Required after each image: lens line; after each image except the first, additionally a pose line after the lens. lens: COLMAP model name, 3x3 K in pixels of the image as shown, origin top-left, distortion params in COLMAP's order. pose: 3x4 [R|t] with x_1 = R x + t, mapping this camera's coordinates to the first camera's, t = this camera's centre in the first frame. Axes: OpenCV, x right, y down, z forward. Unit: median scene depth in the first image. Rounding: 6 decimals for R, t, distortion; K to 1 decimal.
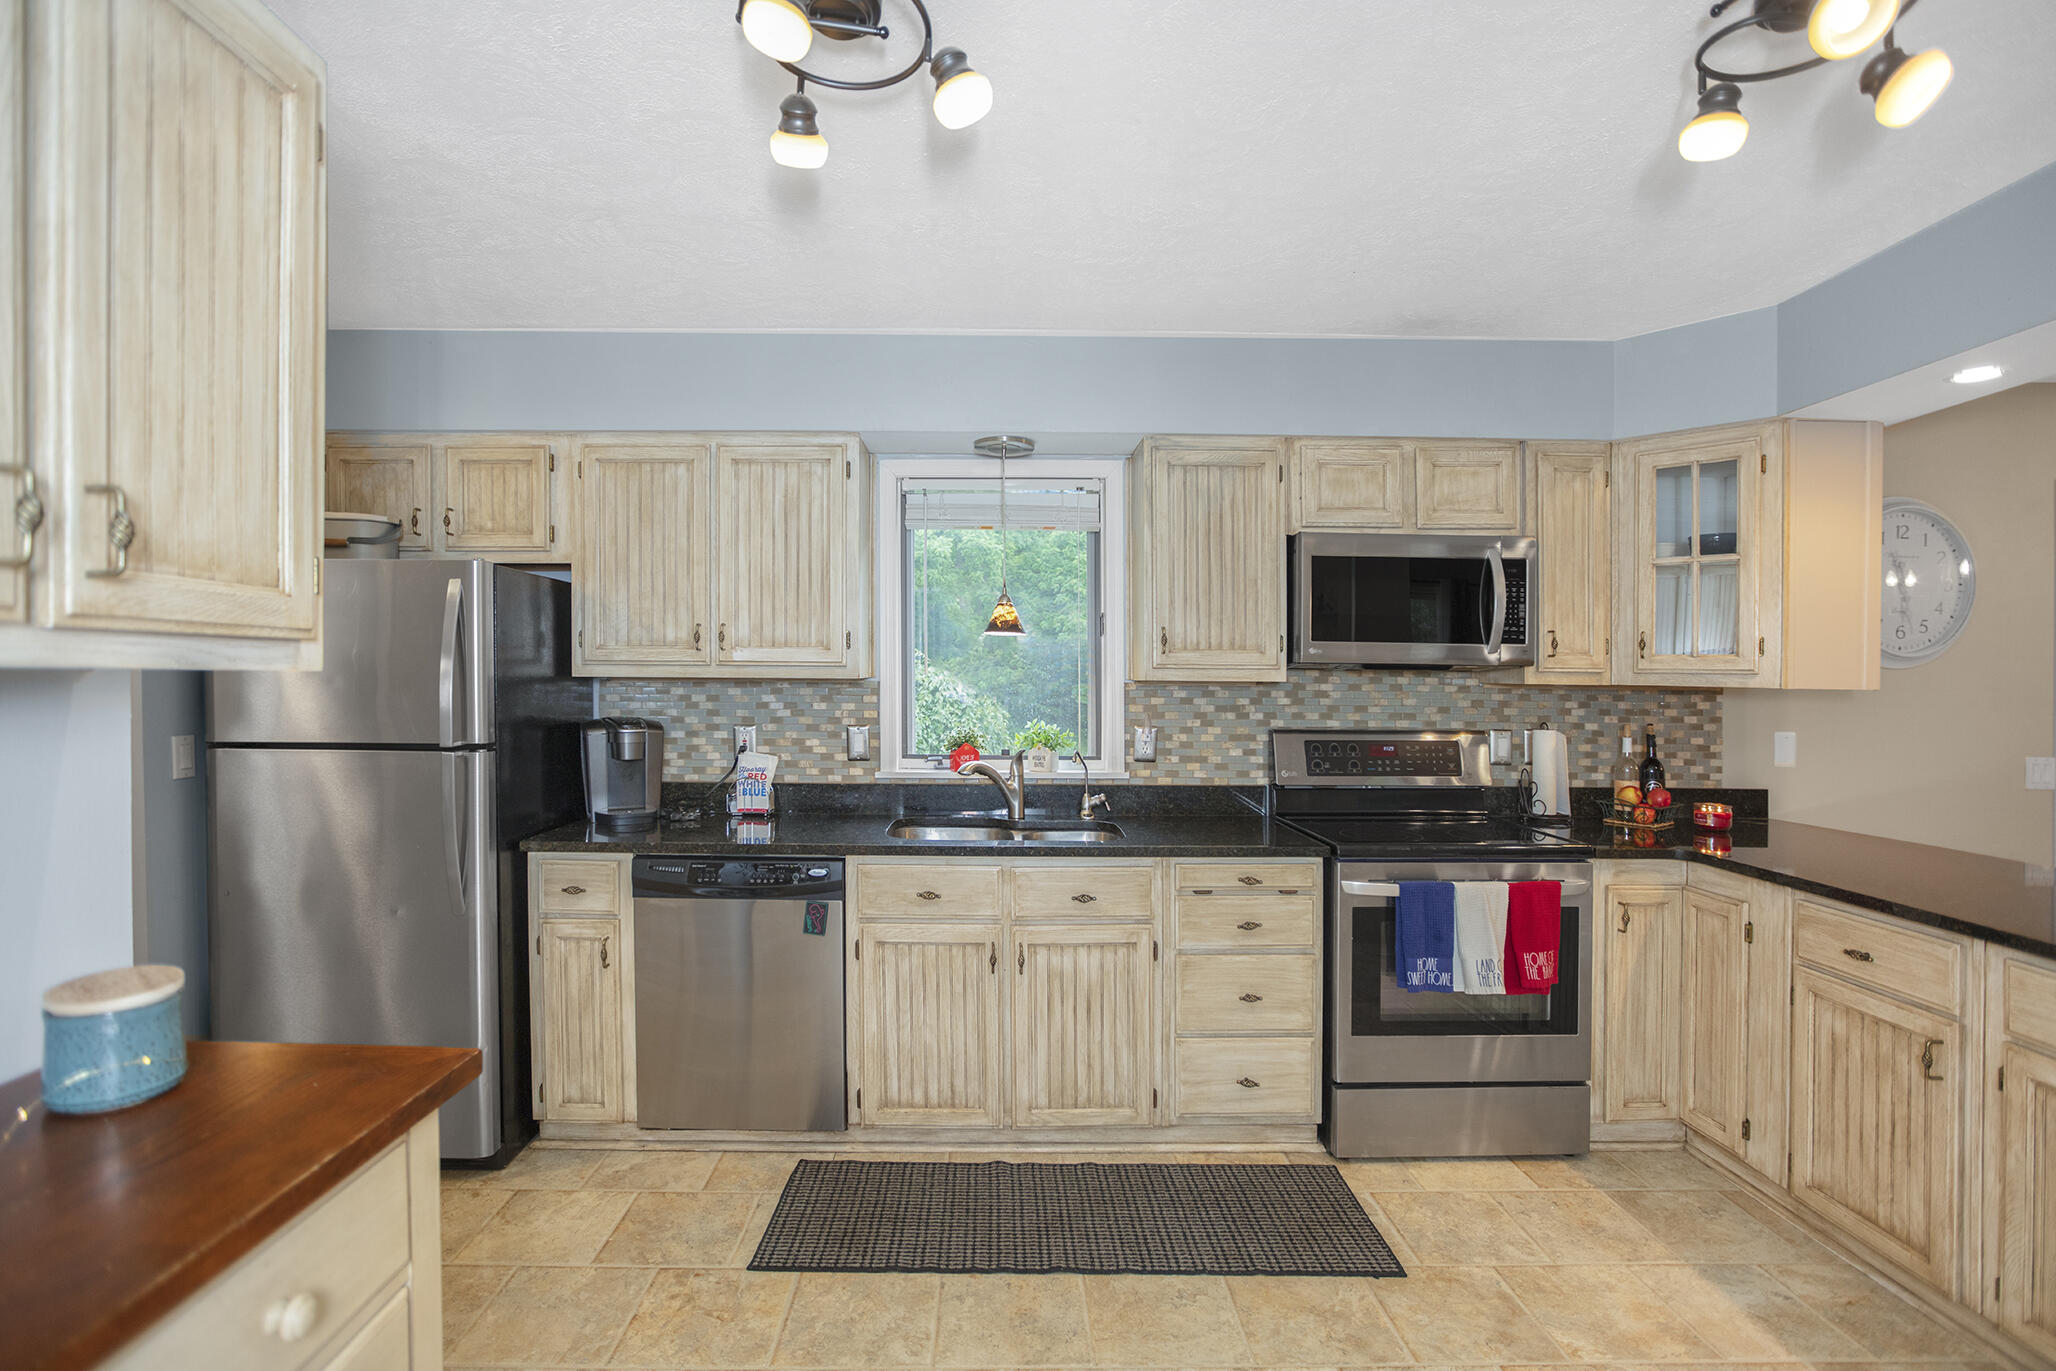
lens RADIAL K [[948.4, 0, 1020.6], [0, 948.4, 702.9], [0, 0, 1]] dist [-0.019953, 0.006338]
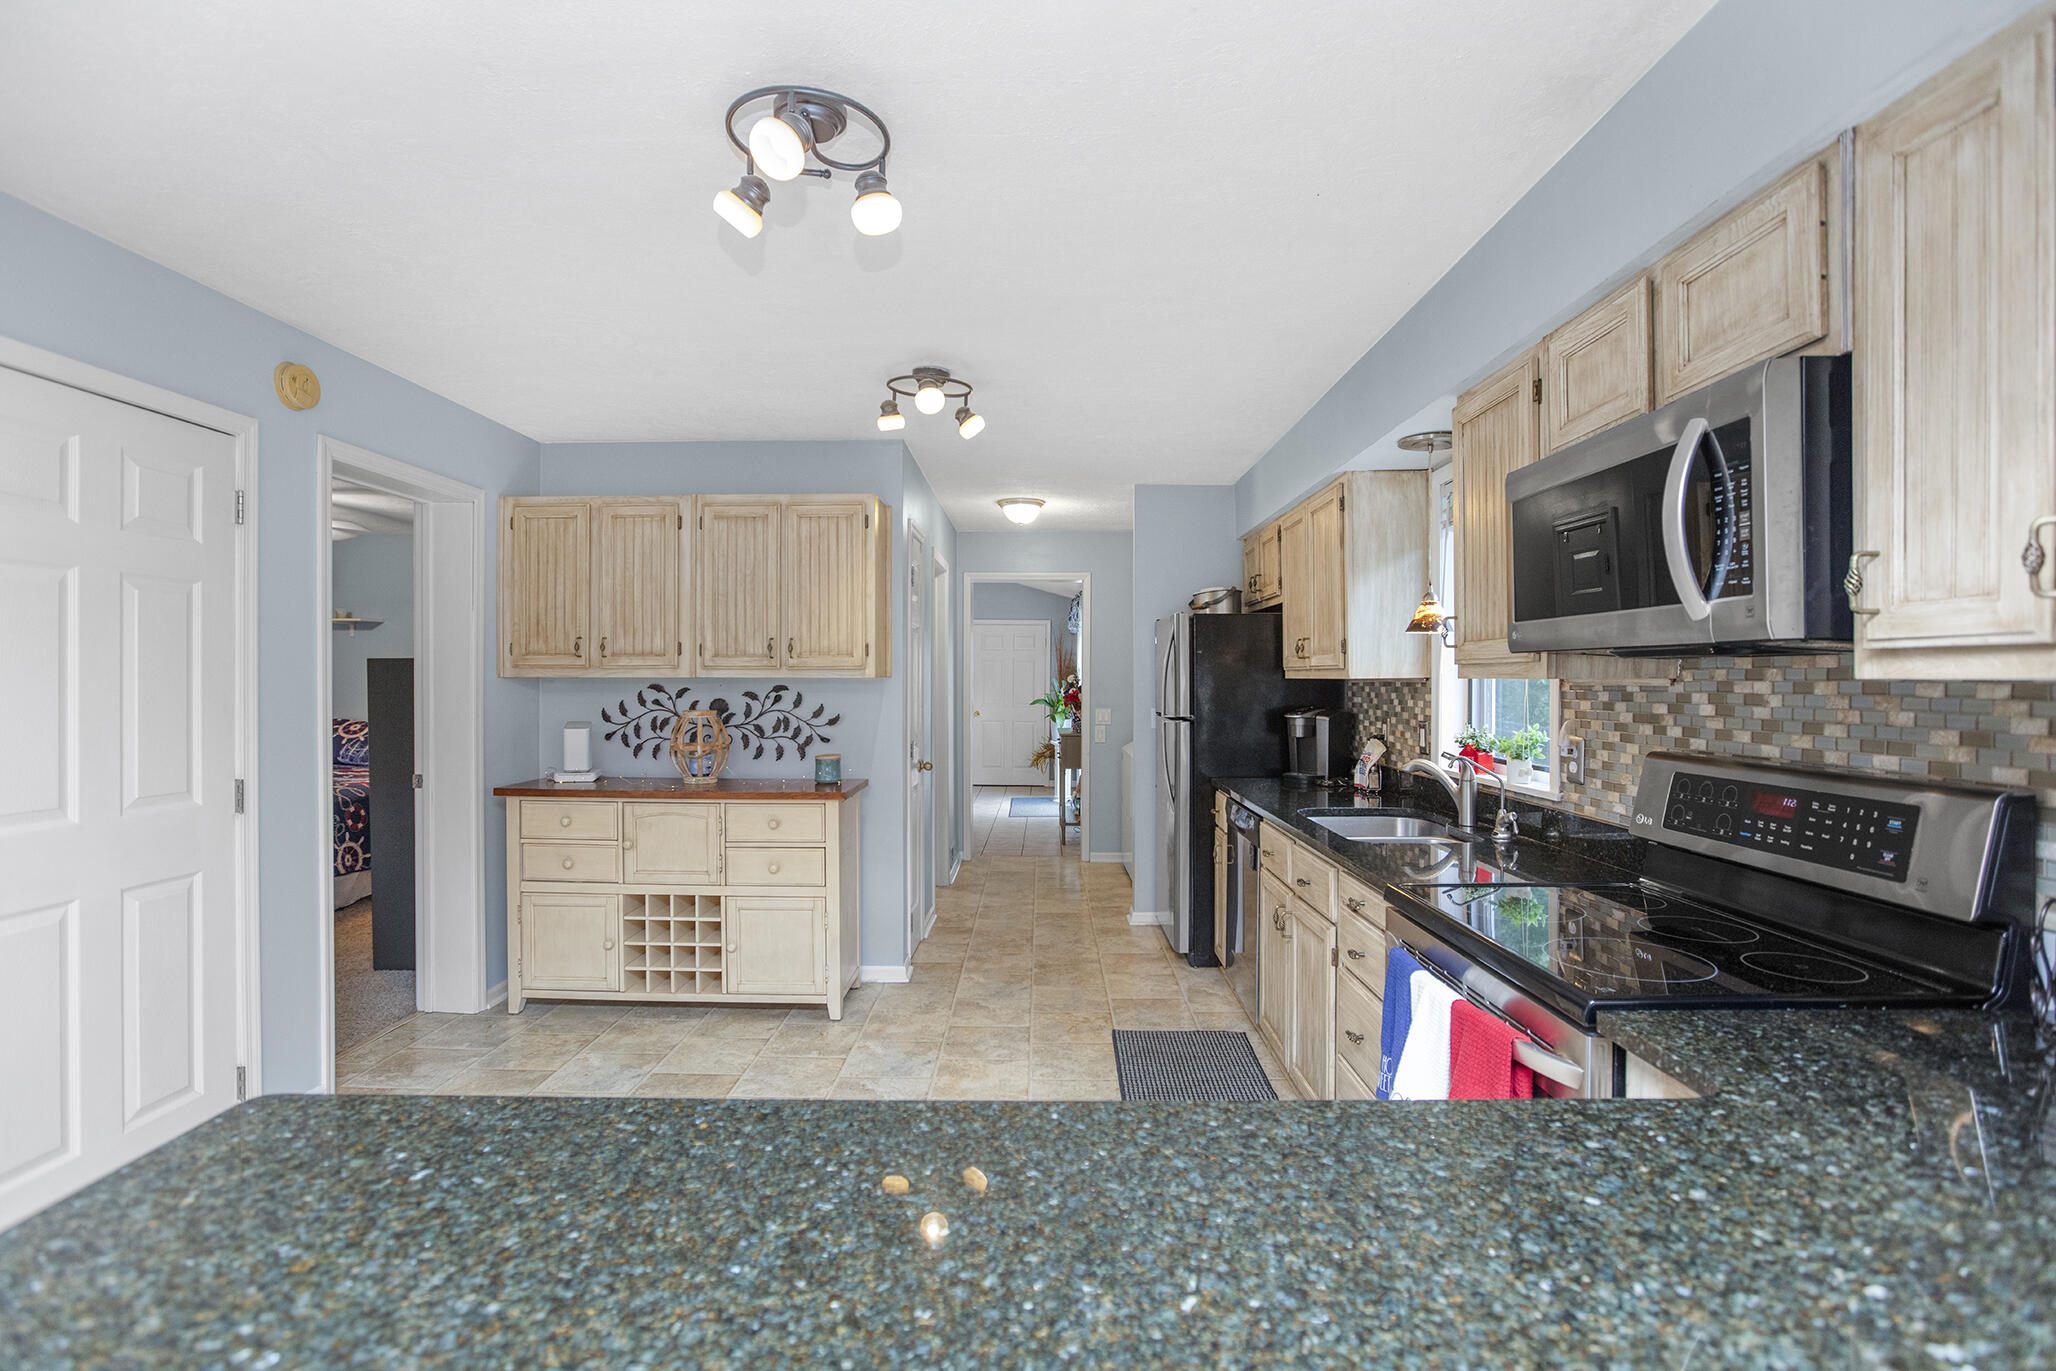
lens RADIAL K [[948.4, 0, 1060.8], [0, 948.4, 682.7], [0, 0, 1]] dist [-0.019953, 0.006338]
pose [[-0.009604, -0.004087, -0.999946, 0.972996], [-0.021442, 0.999763, -0.003880, -0.008479], [0.999724, 0.021404, -0.009689, 0.633708]]
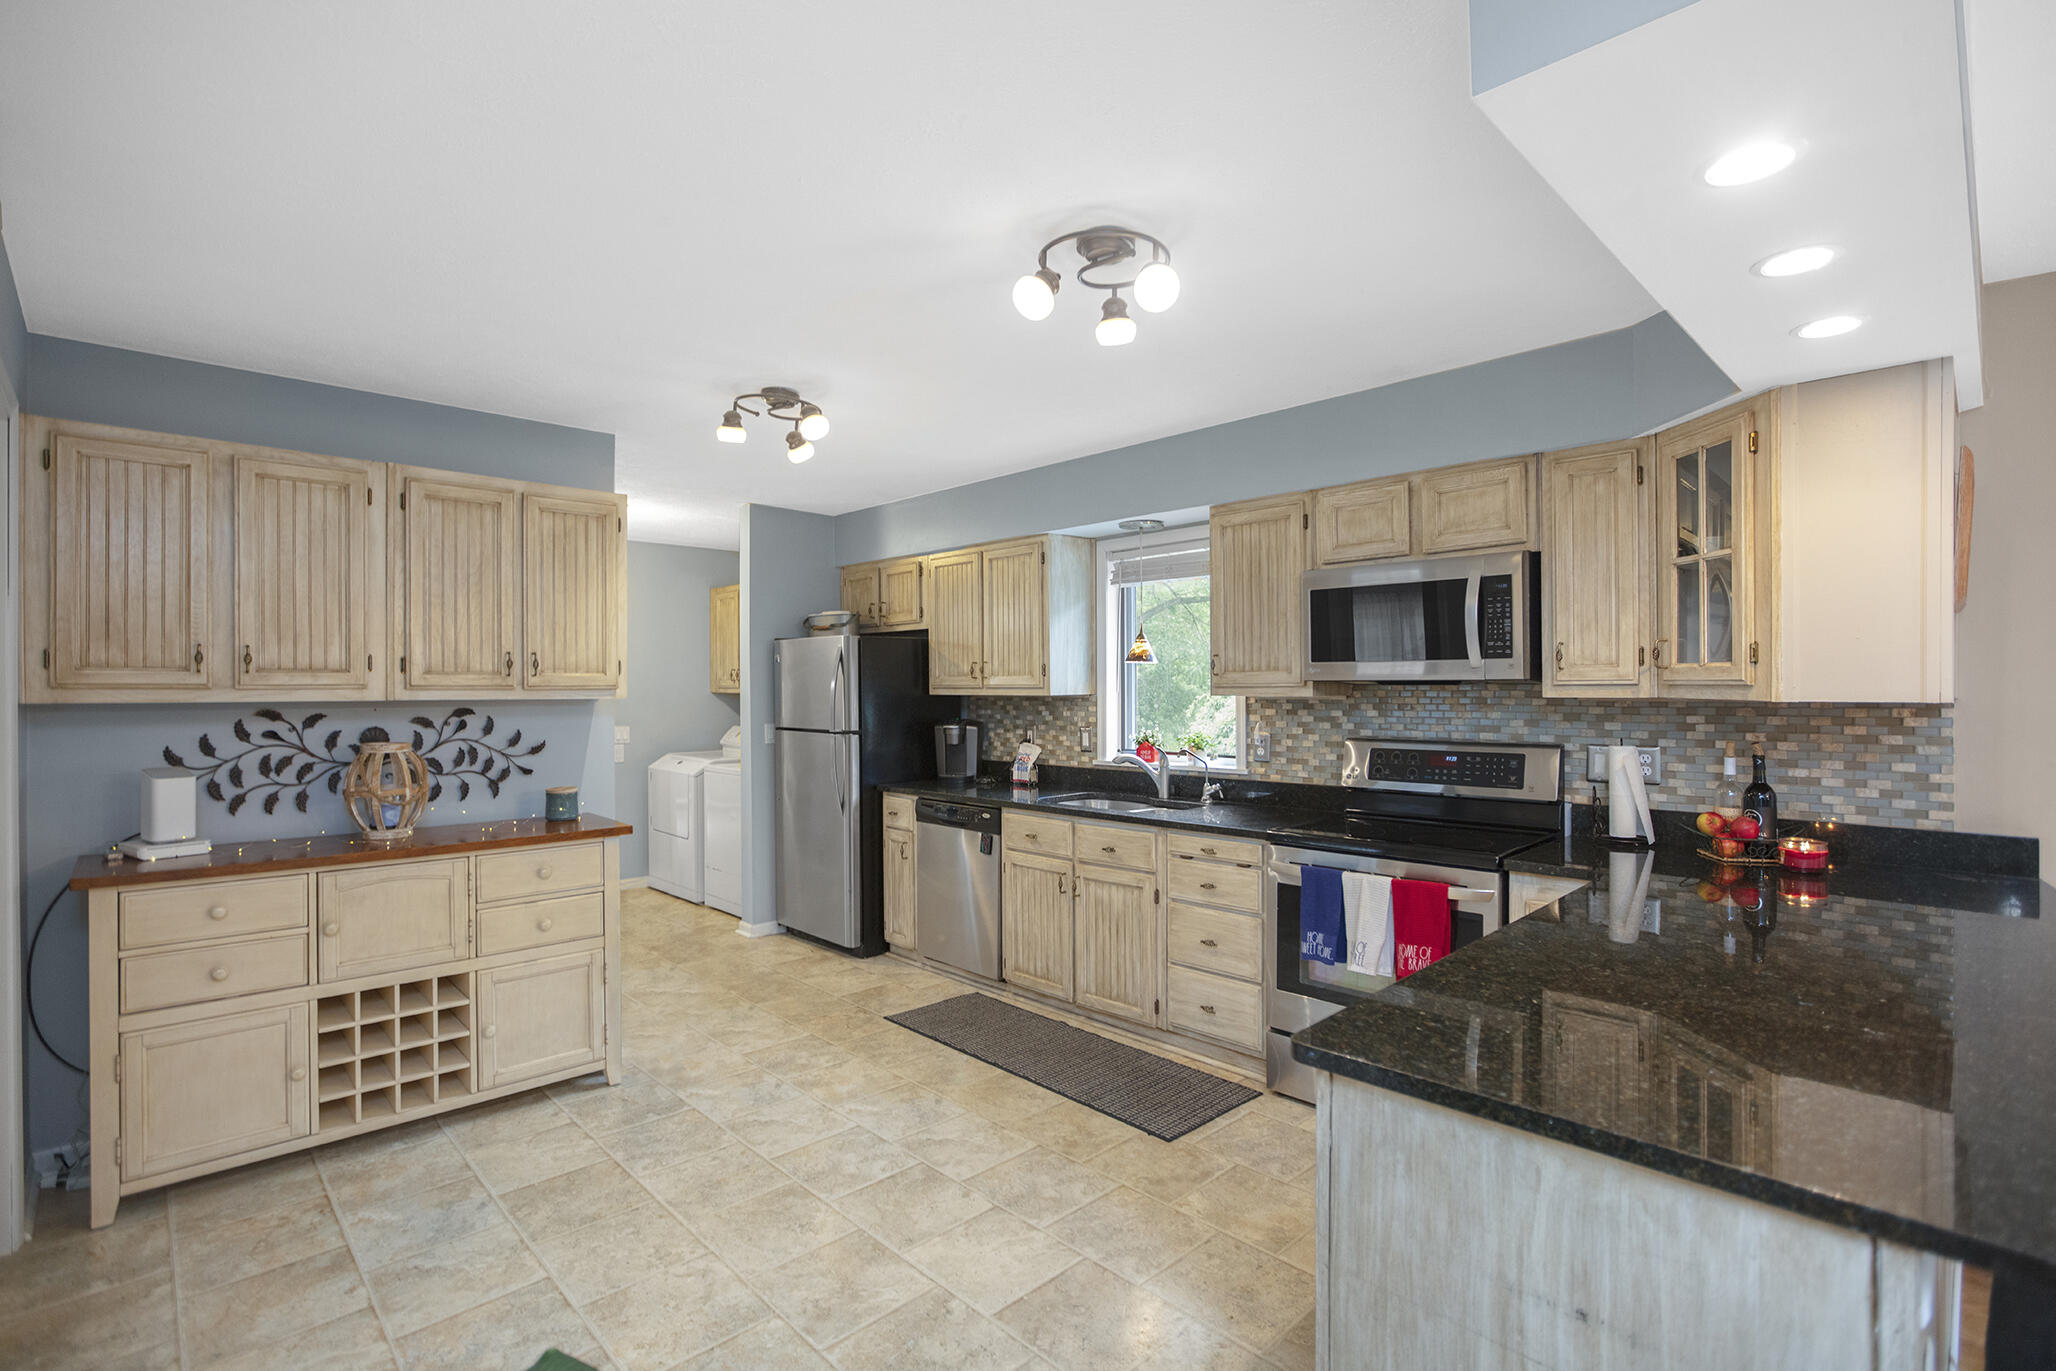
lens RADIAL K [[948.4, 0, 1045.3], [0, 948.4, 679.6], [0, 0, 1]] dist [-0.019953, 0.006338]
pose [[0.698656, -0.016862, -0.715259, 0.876679], [-0.005809, 0.999556, -0.029239, -0.006560], [0.715434, 0.024583, 0.698248, -0.060110]]
